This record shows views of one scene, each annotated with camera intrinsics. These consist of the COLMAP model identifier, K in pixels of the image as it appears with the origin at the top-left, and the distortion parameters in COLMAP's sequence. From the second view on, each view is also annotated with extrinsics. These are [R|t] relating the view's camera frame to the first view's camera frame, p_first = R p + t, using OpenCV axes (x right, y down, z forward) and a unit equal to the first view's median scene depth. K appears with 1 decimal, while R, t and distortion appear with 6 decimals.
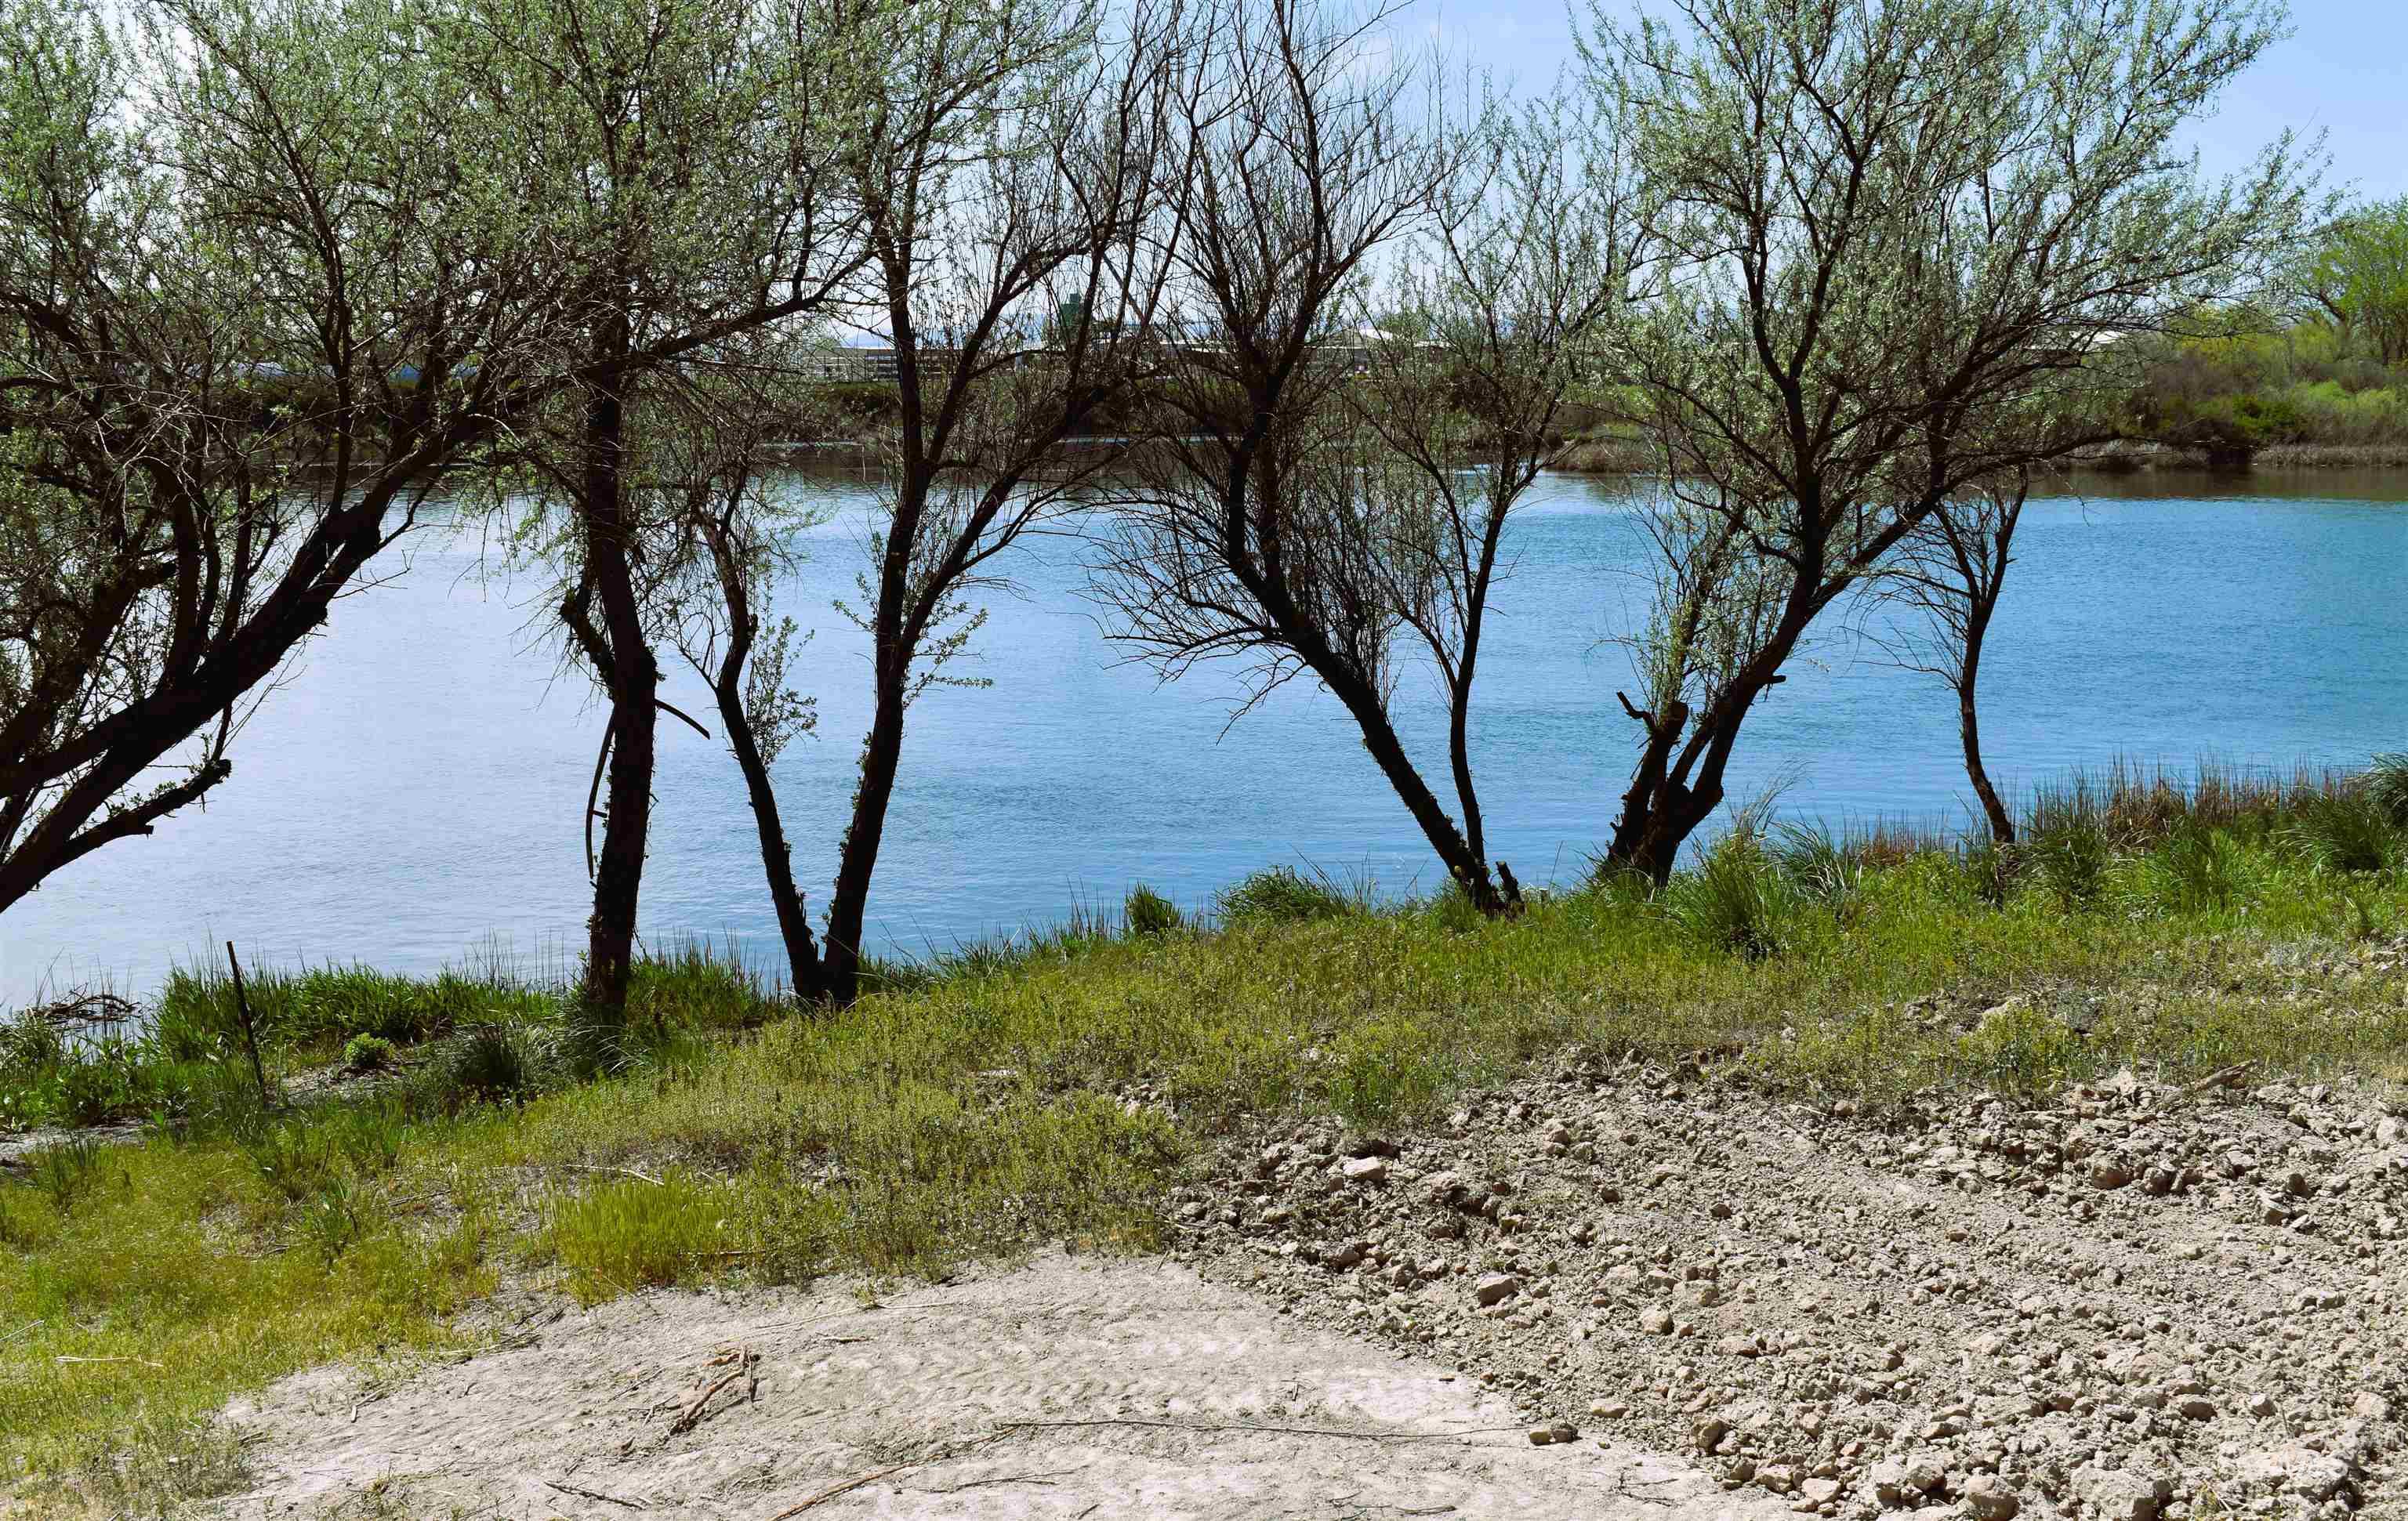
lens RADIAL K [[2864.3, 0, 1184.6], [0, 2864.3, 861.3], [0, 0, 1]] dist [-0.072850, 0.000000]
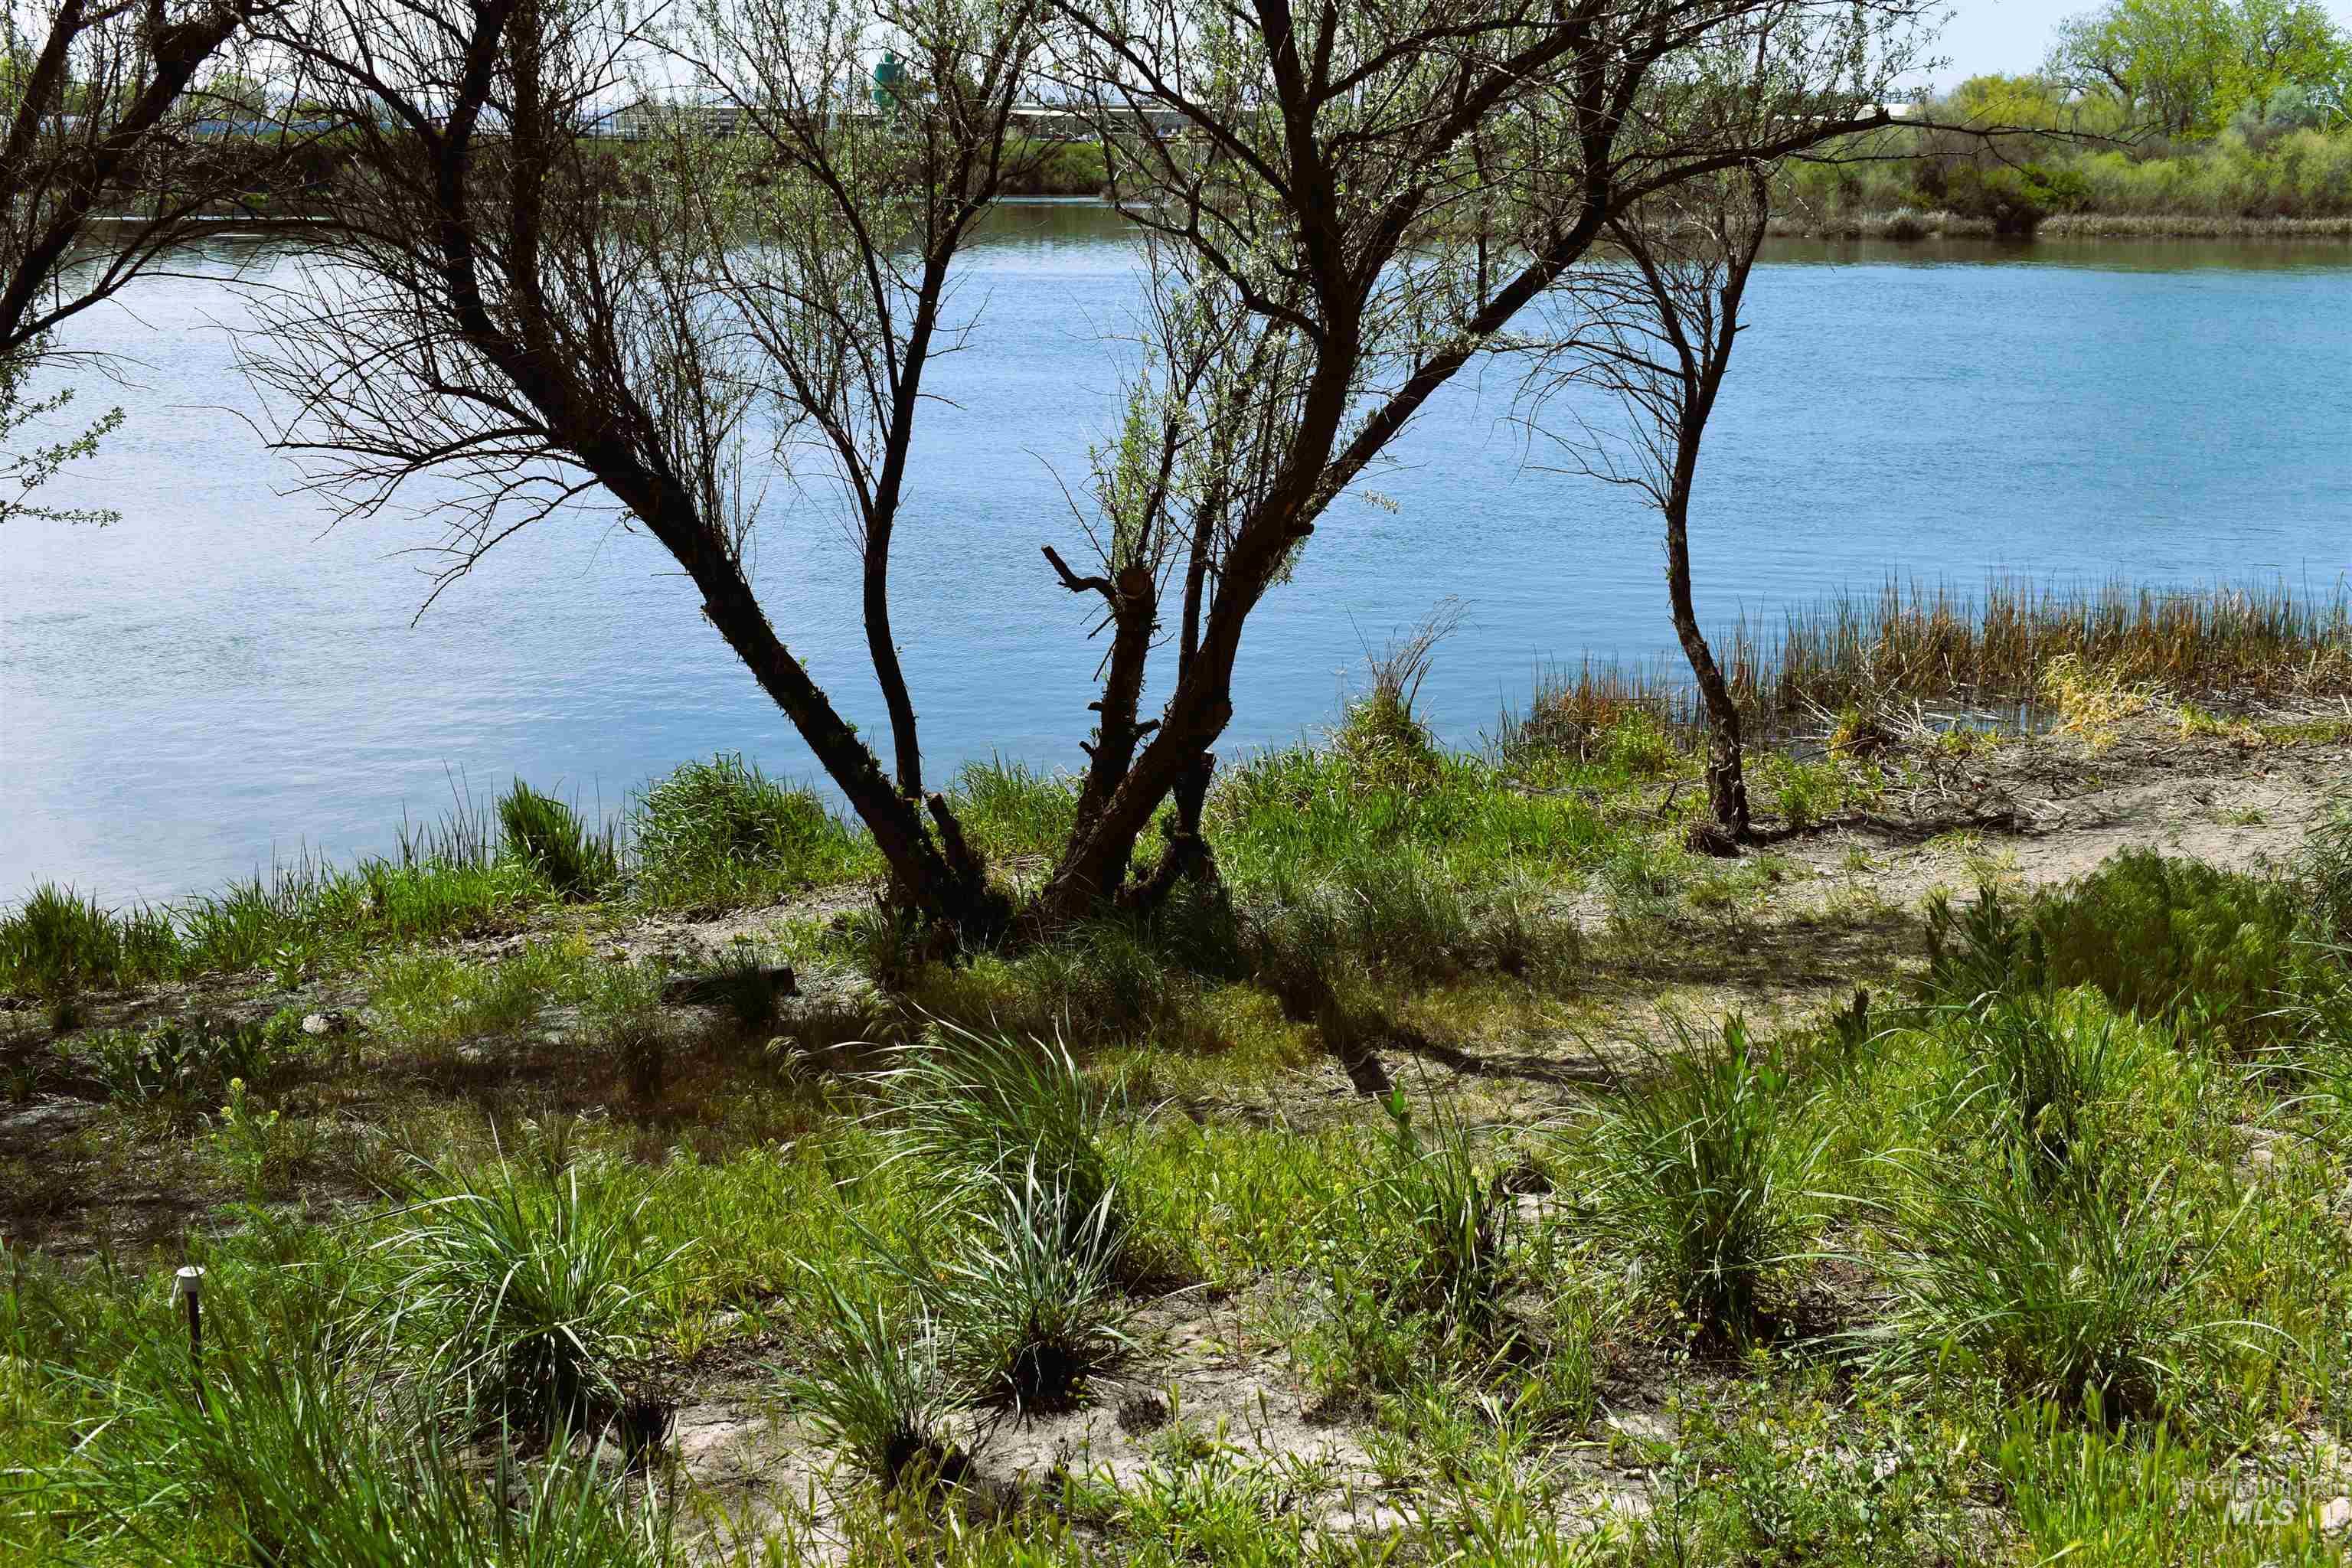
lens RADIAL K [[2729.9, 0, 1176.5], [0, 2729.9, 780.5], [0, 0, 1]] dist [-0.063046, 0.000000]
pose [[0.998365, -0.001347, 0.057148, 0.121506], [-0.002222, 0.998051, 0.062359, -0.038261], [-0.057121, -0.062384, 0.996416, 0.356146]]
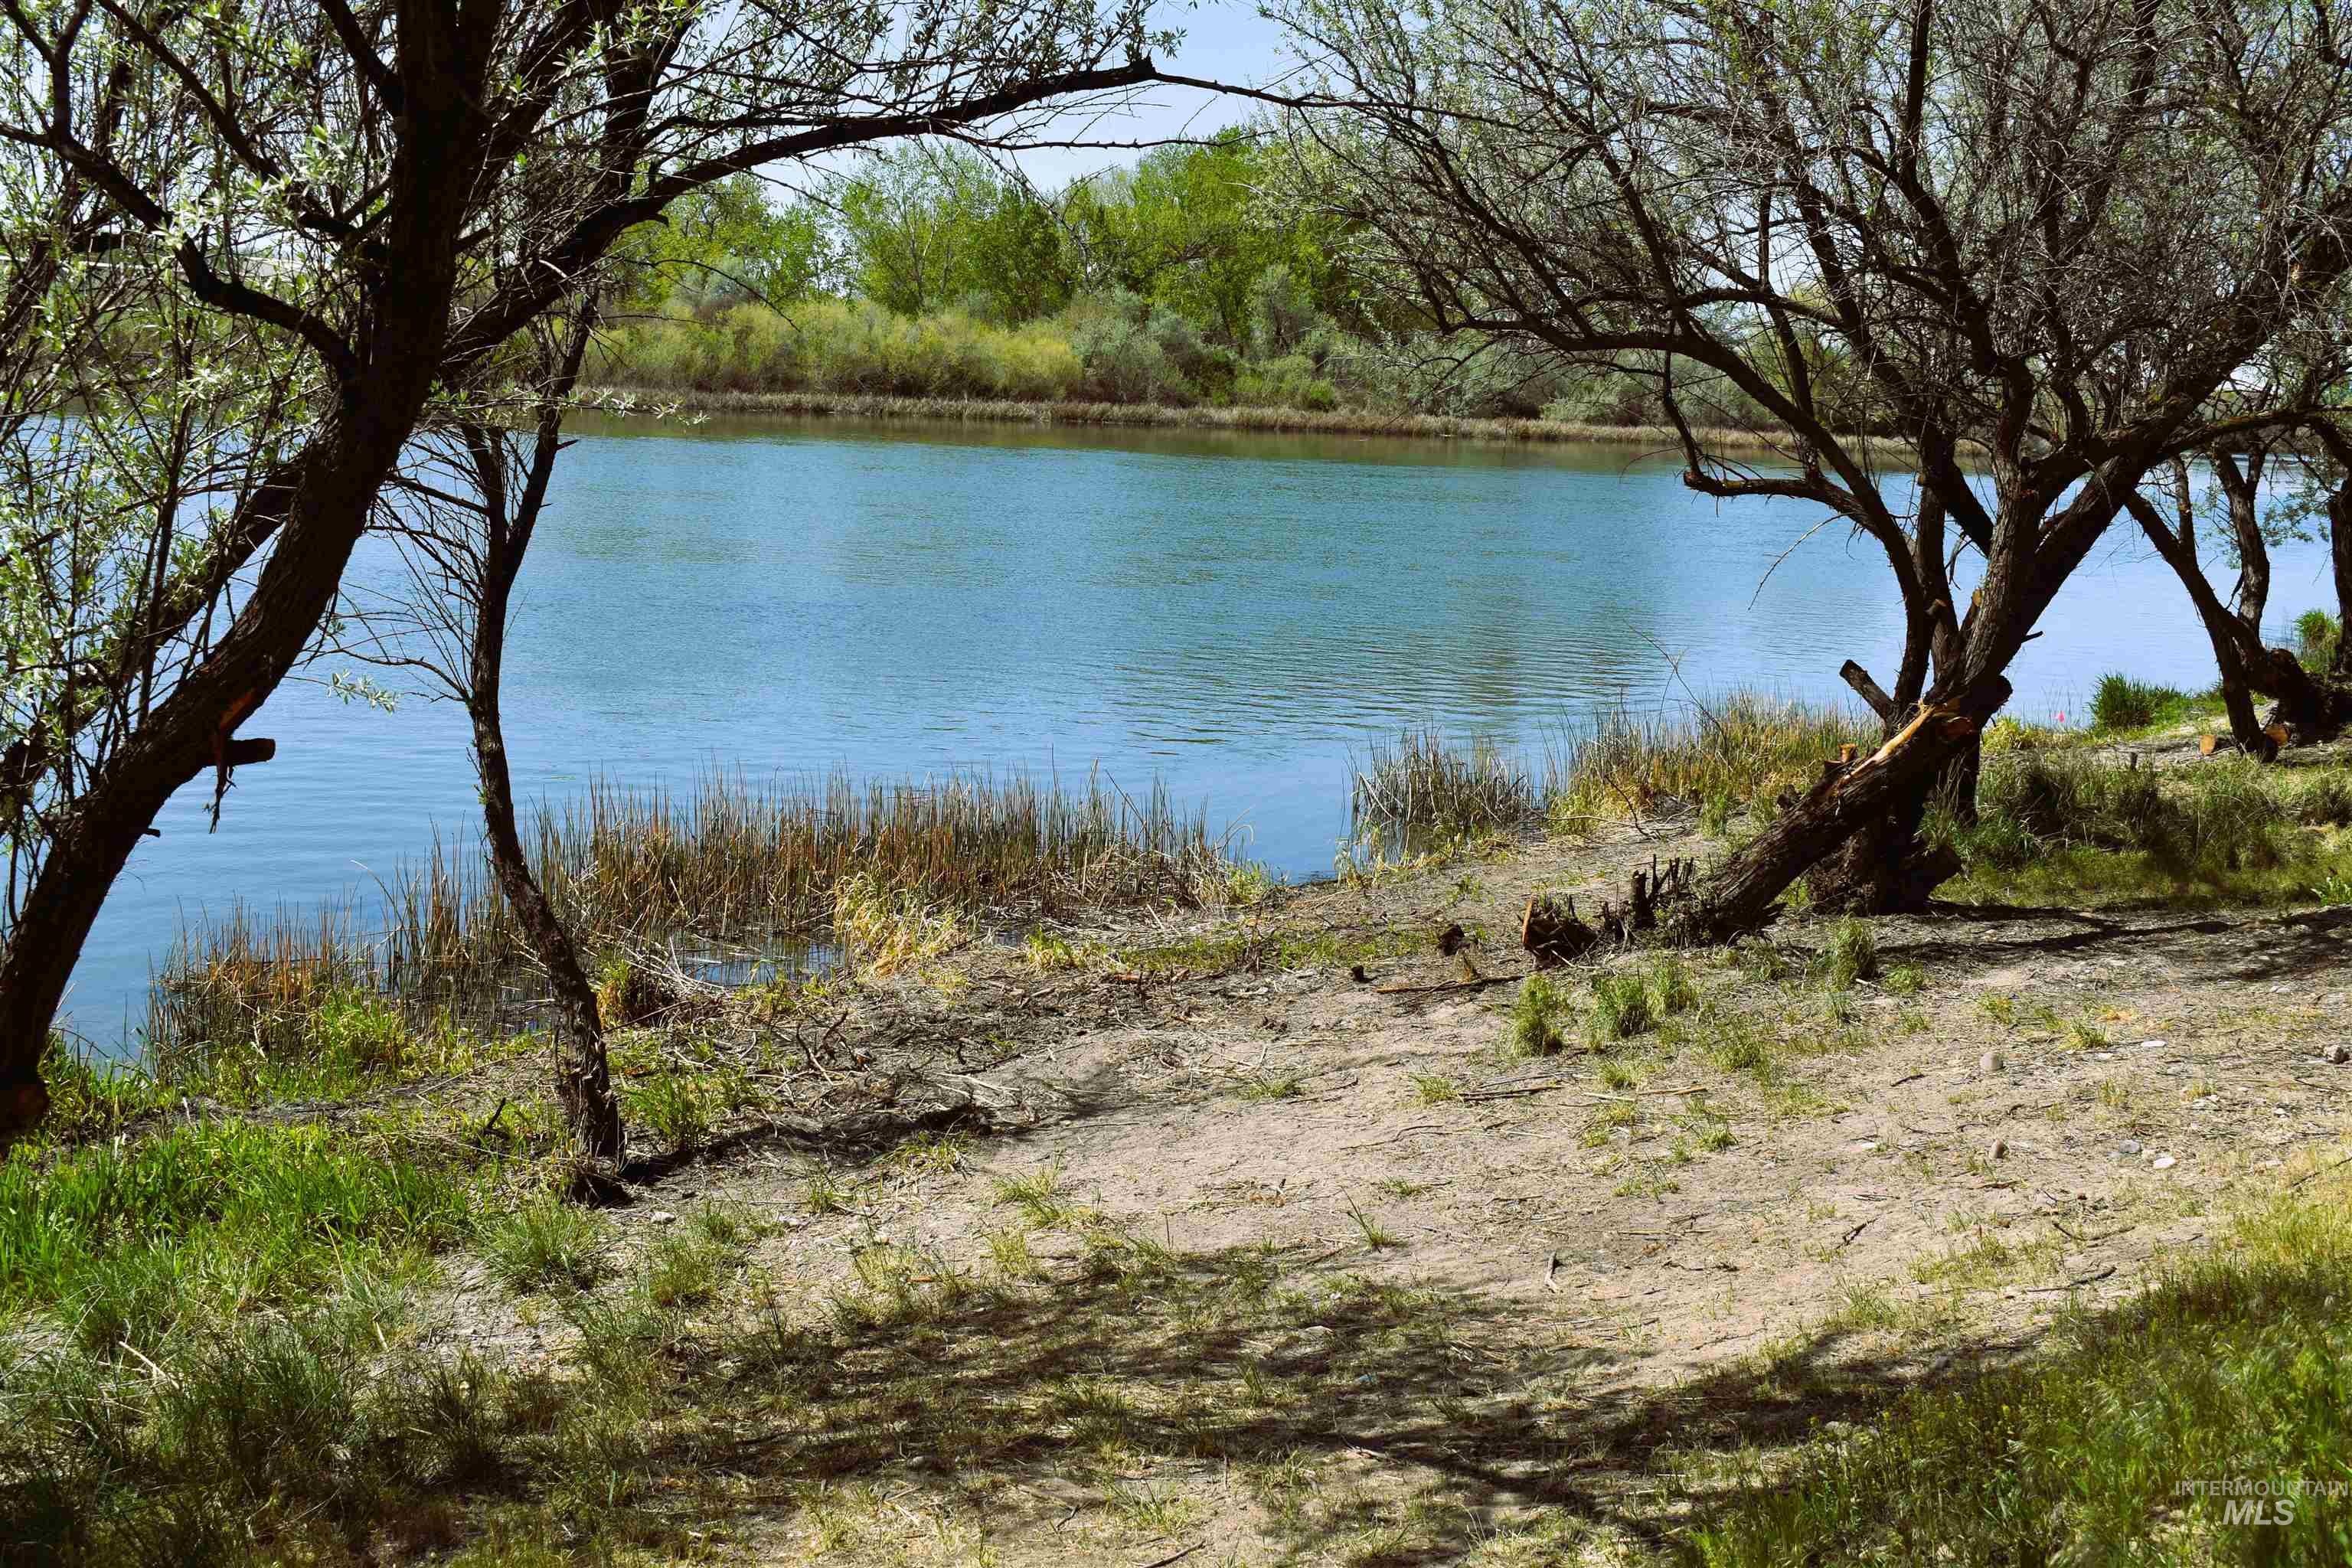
lens RADIAL K [[2953.6, 0, 1185.5], [0, 2953.6, 783.0], [0, 0, 1]] dist [-0.034491, 0.000000]
pose [[0.823460, -0.027633, 0.566700, 0.092574], [0.033695, 0.999432, -0.000228, -0.046427], [-0.566372, 0.019283, 0.823924, 0.560360]]
